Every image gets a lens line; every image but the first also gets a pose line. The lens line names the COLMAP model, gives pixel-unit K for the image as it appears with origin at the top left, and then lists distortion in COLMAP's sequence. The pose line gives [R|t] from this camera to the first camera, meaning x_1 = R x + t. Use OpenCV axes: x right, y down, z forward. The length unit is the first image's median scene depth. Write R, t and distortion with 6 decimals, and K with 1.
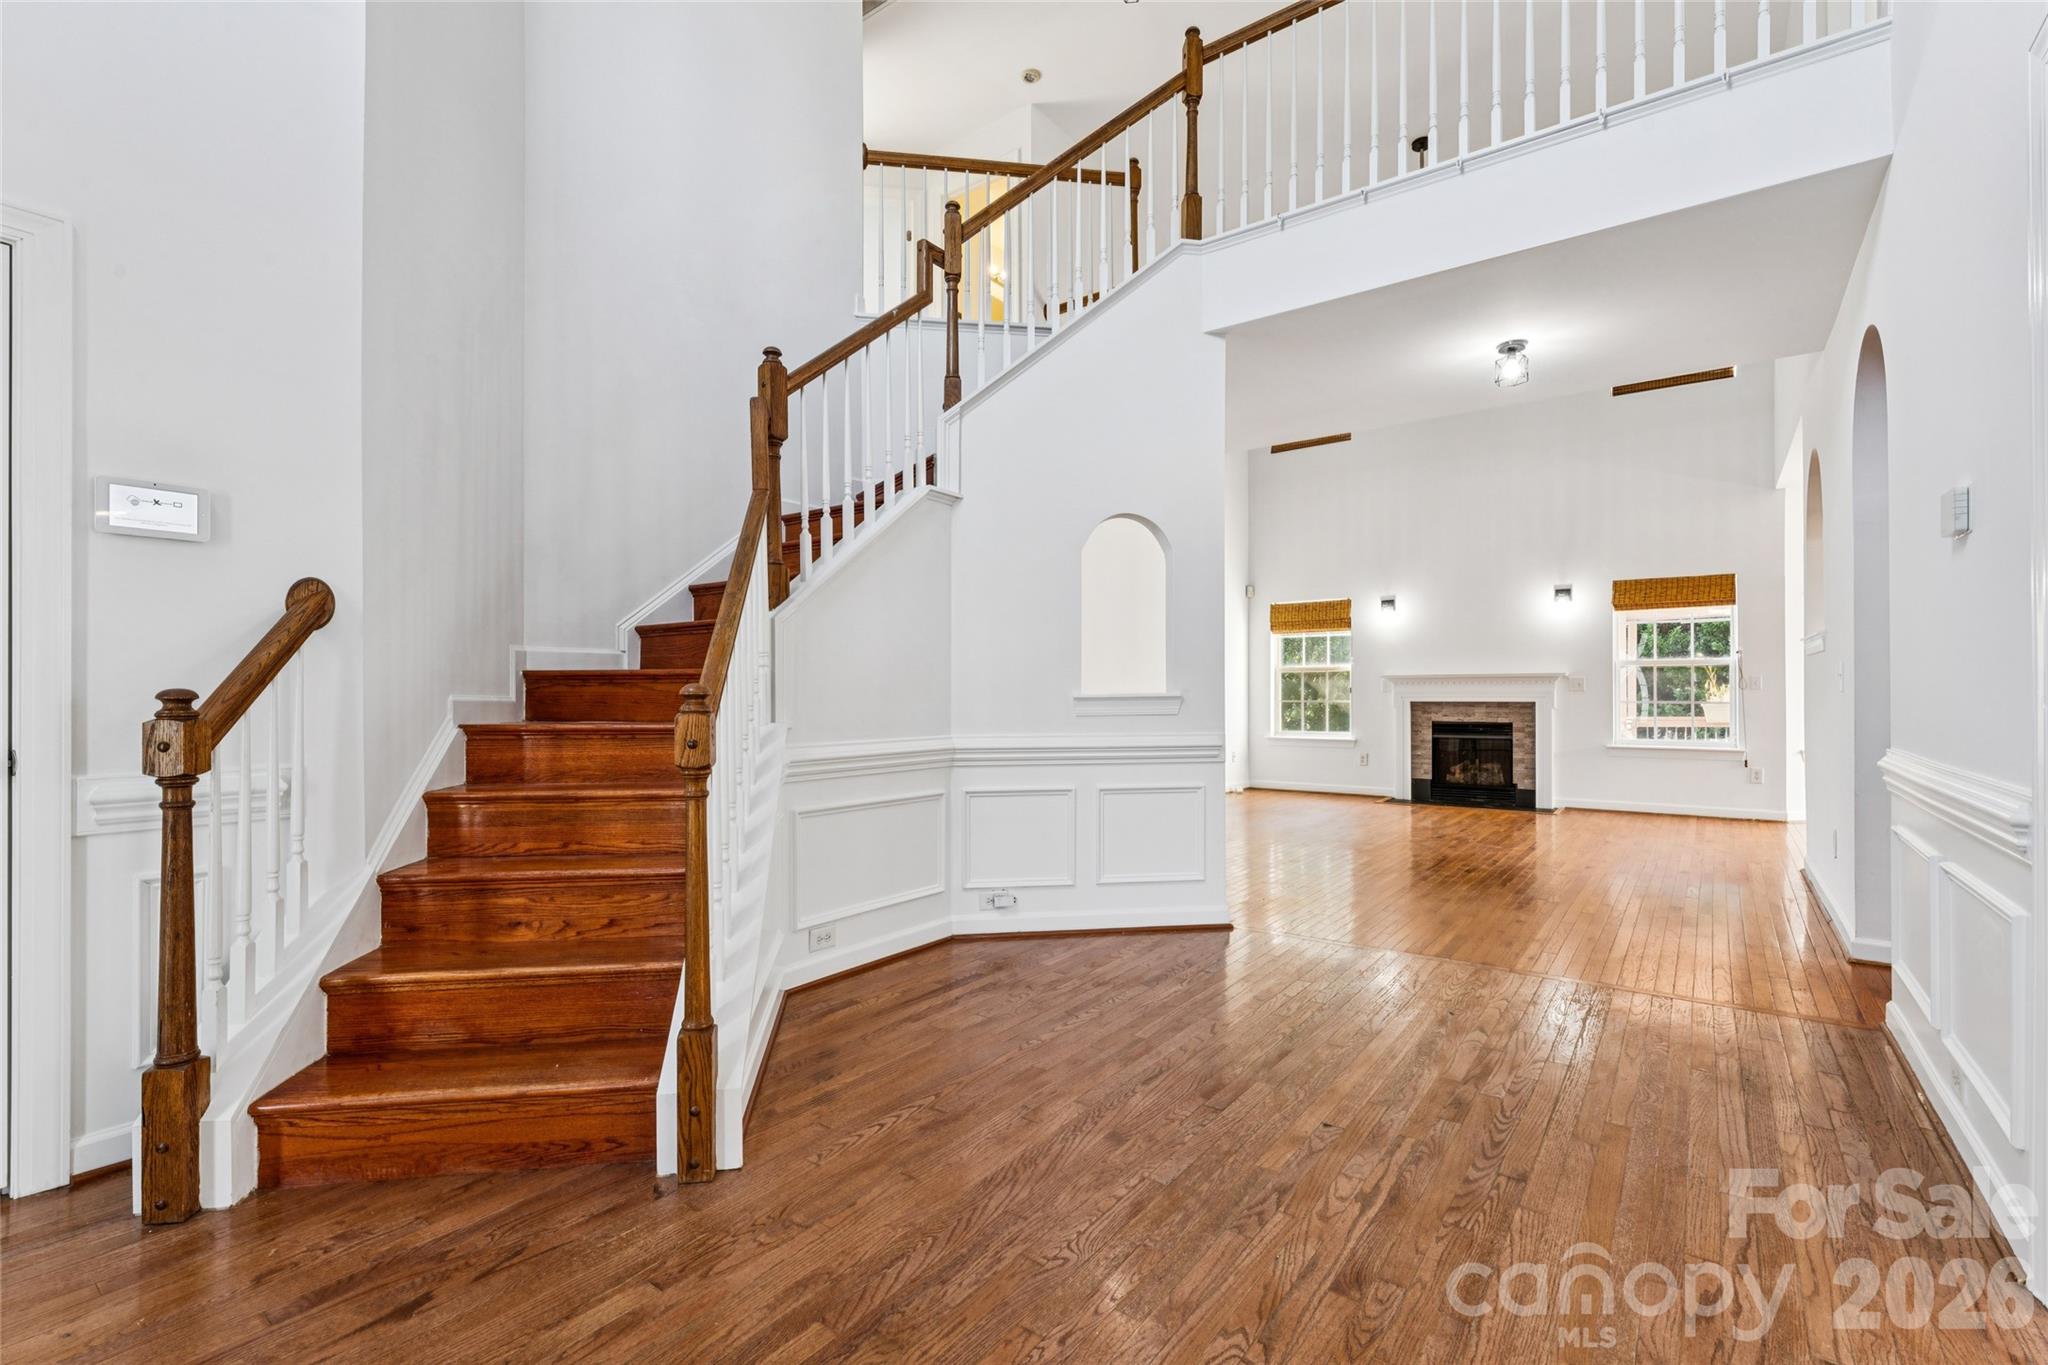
lens RADIAL K [[910.9, 0, 1025.2], [0, 910.9, 686.9], [0, 0, 1]] dist [-0.001186, -0.001416]
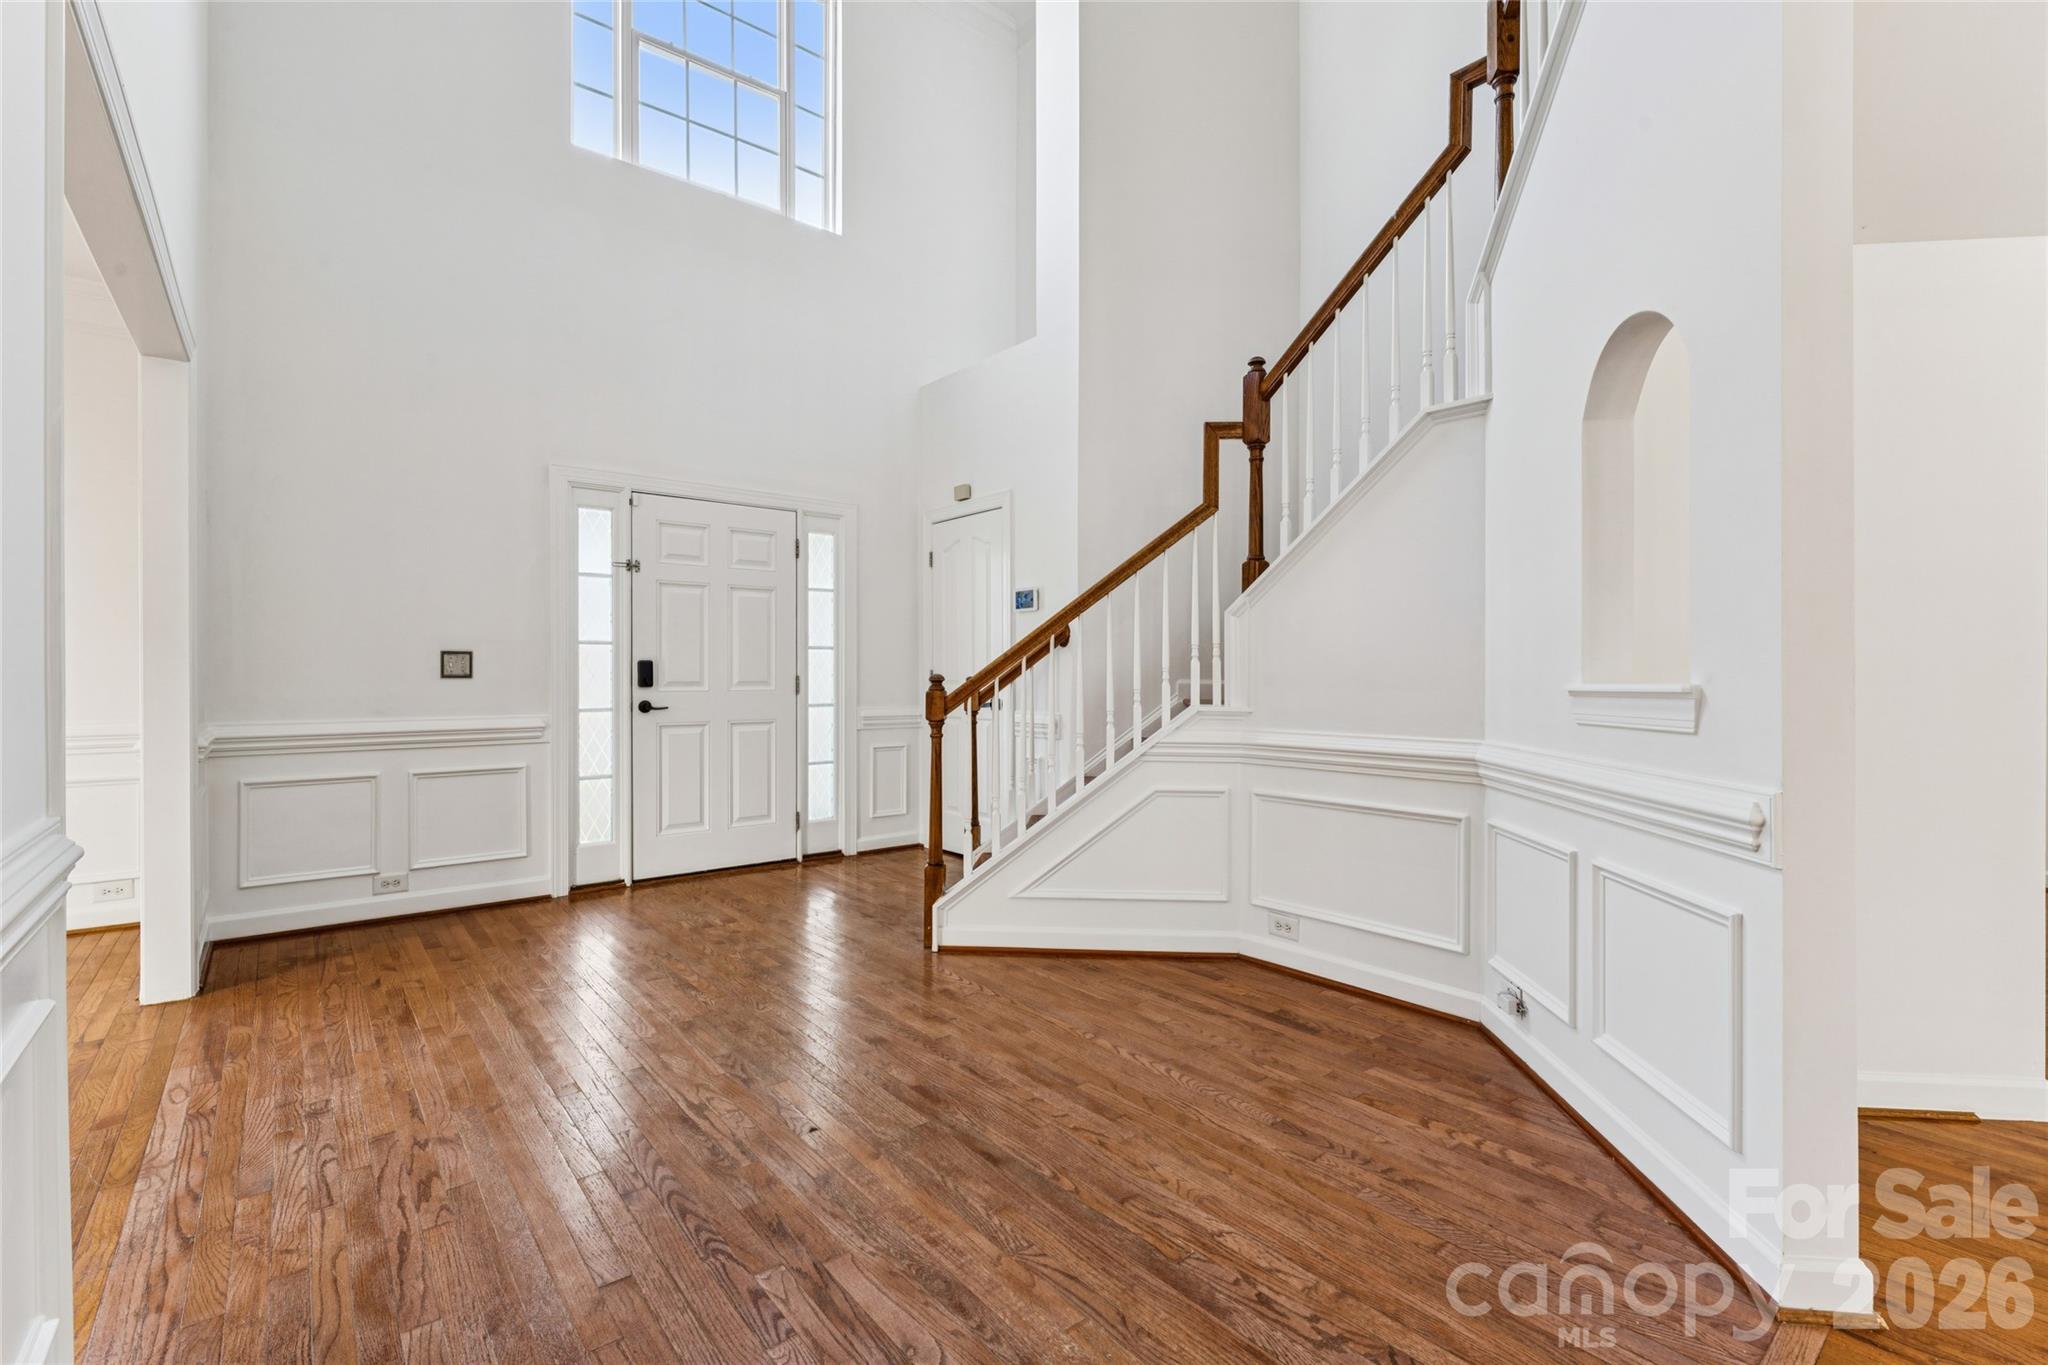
lens RADIAL K [[910.9, 0, 1031.3], [0, 910.9, 678.3], [0, 0, 1]] dist [-0.001186, -0.001416]
pose [[-0.241343, 0.005718, -0.970423, 0.398660], [0.005625, 0.999974, 0.004493, -0.000650], [0.970424, -0.004375, -0.241369, 0.480164]]
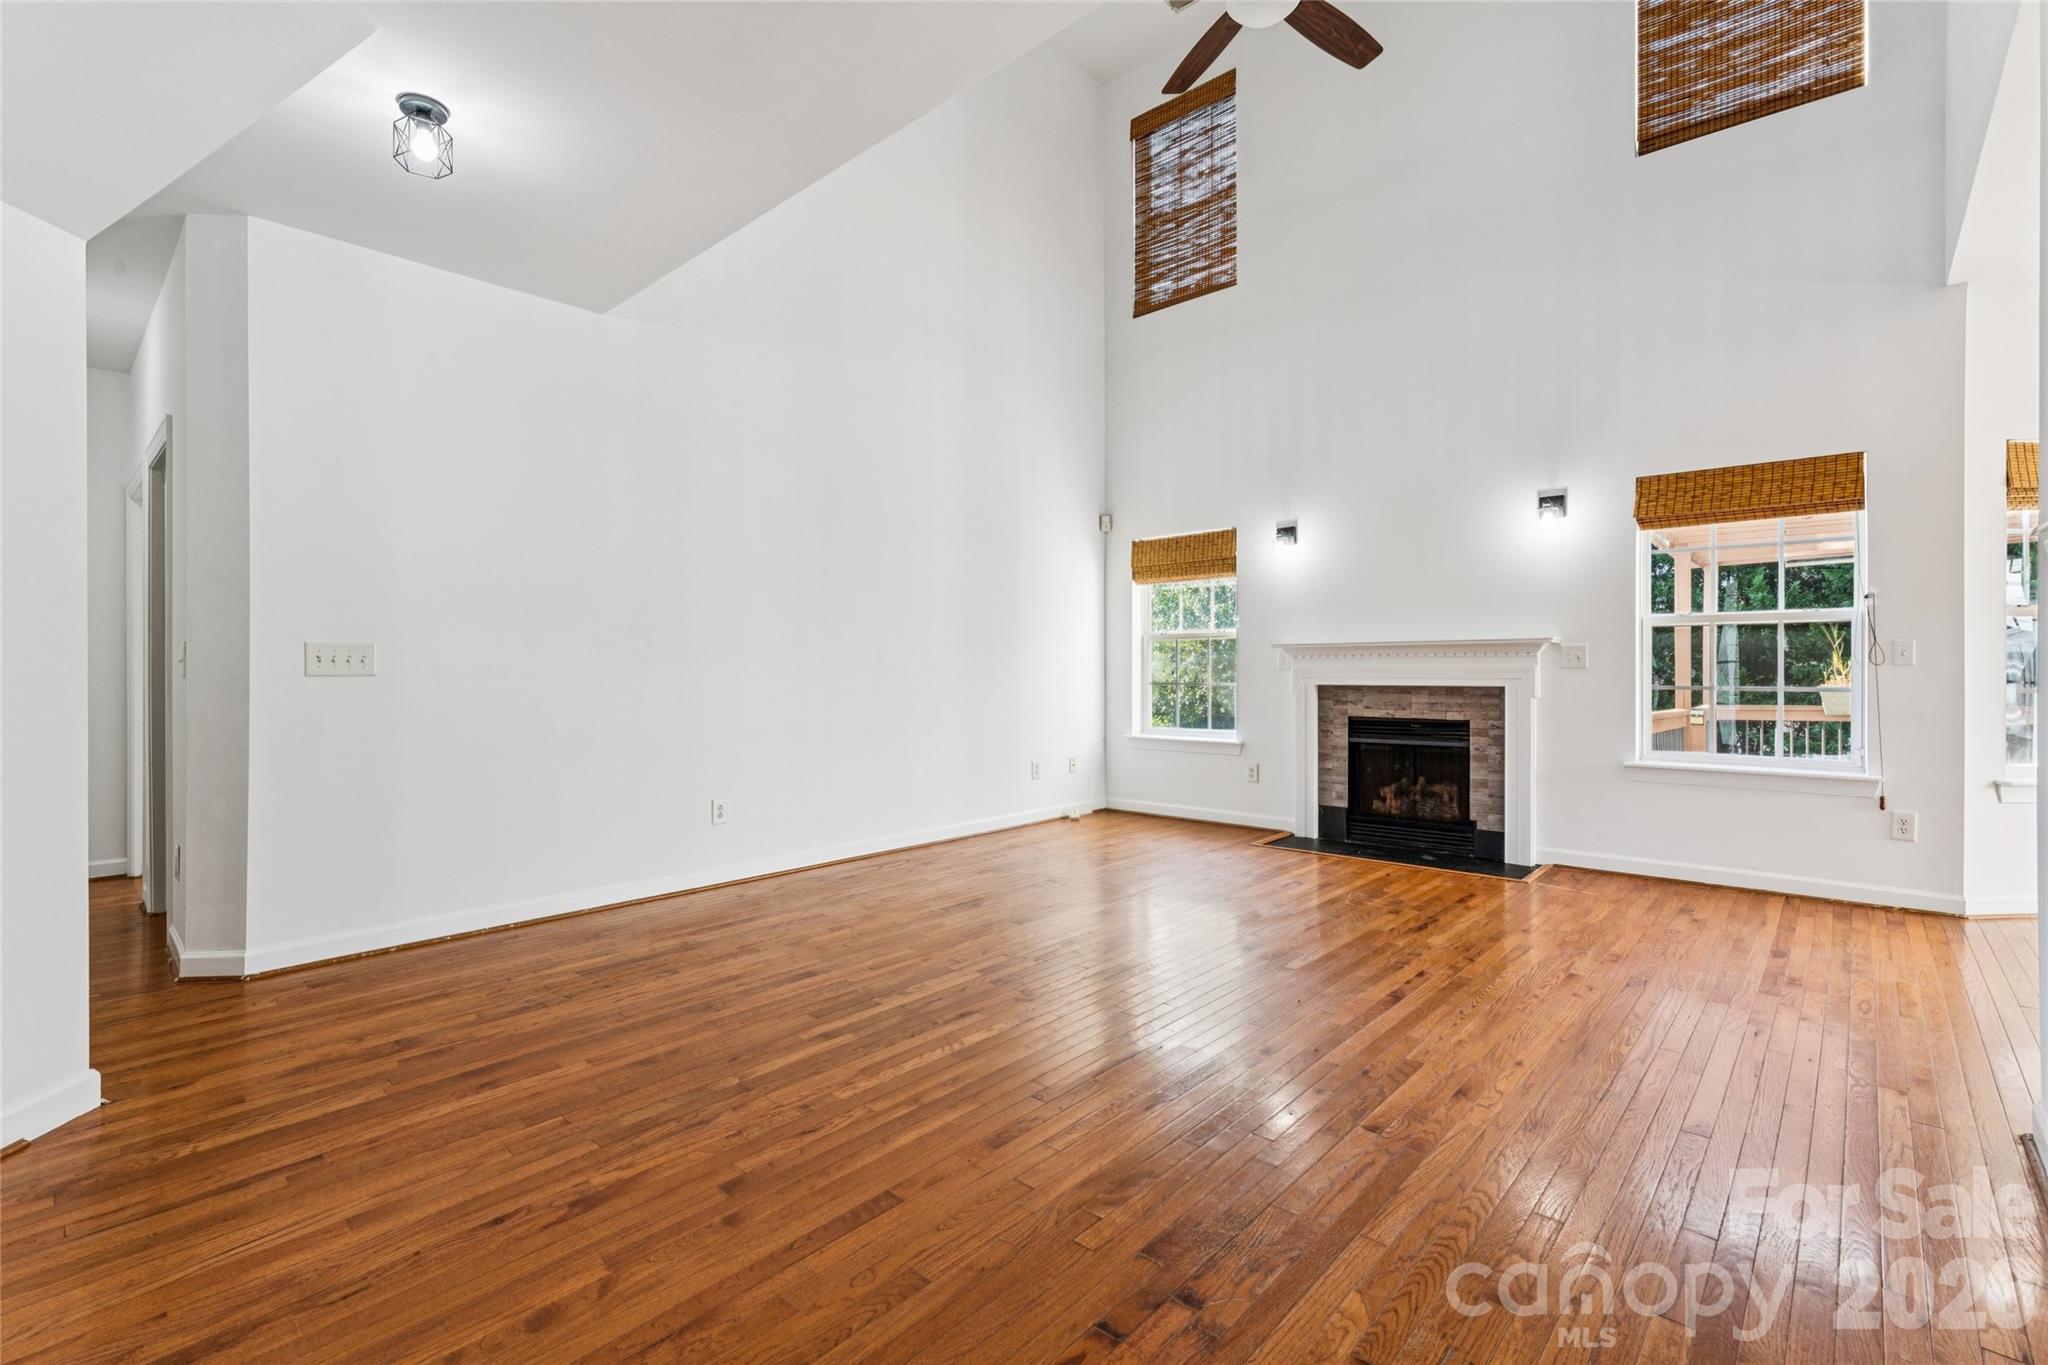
lens RADIAL K [[910.9, 0, 1026.7], [0, 910.9, 671.6], [0, 0, 1]] dist [-0.001186, -0.001416]
pose [[0.995369, -0.001823, -0.096111, 0.300790], [0.002760, 0.999950, 0.009621, -0.000010], [0.096089, -0.009842, 0.995324, 0.368248]]
